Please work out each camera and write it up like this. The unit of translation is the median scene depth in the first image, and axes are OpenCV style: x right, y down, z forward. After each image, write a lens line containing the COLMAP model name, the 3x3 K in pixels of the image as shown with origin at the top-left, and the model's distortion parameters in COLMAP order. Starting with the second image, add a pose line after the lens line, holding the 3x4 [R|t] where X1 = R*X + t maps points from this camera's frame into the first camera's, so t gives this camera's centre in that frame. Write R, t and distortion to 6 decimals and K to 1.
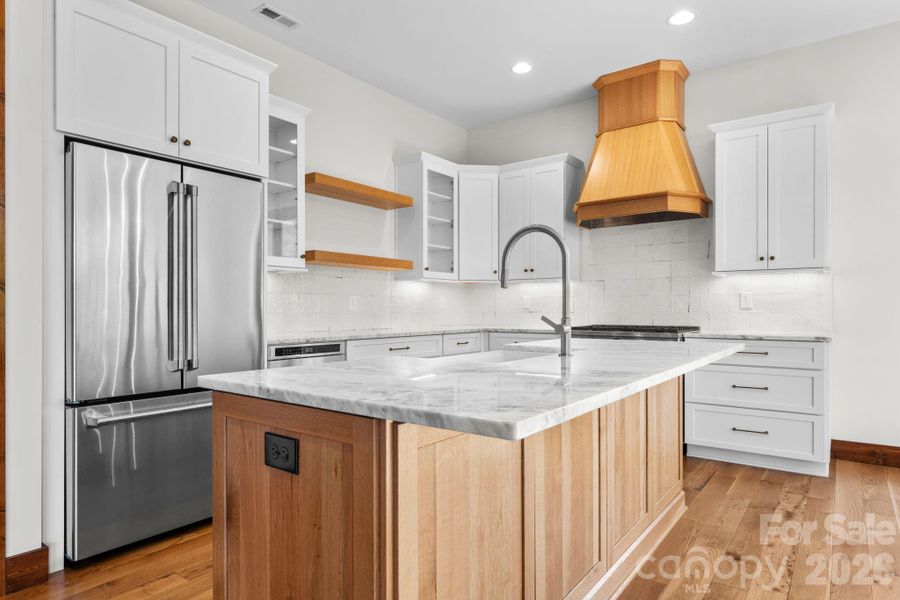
lens RADIAL K [[529.9, 0, 450.4], [0, 529.9, 303.5], [0, 0, 1]] dist [-0.002736, -0.000489]
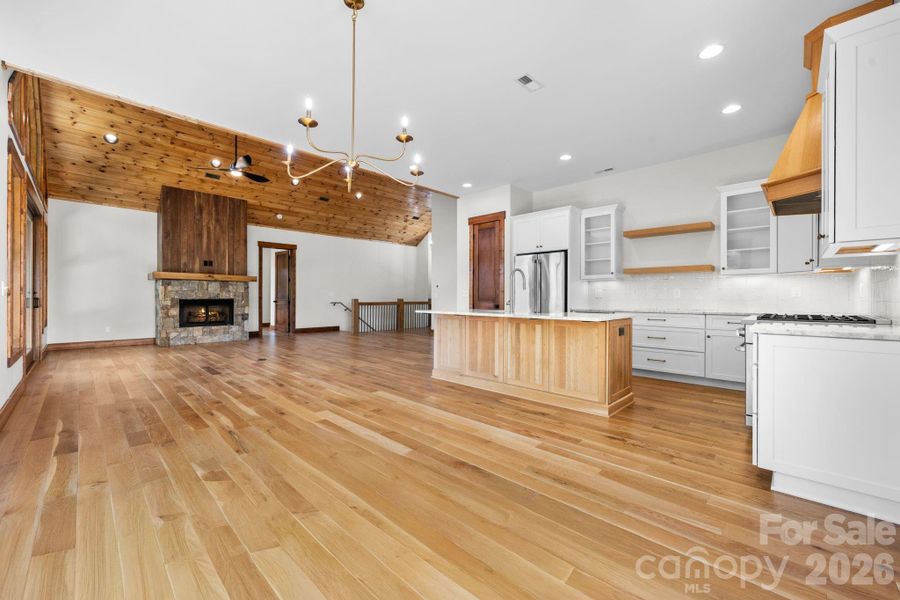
lens RADIAL K [[356.1, 0, 450.0], [0, 356.1, 297.4], [0, 0, 1]] dist [0.000255, 0.000042]
pose [[-0.126026, 0.001739, -0.992025, 1.072328], [0.008120, 0.999967, 0.000722, 0.004112], [0.991994, -0.007964, -0.126036, 0.428881]]
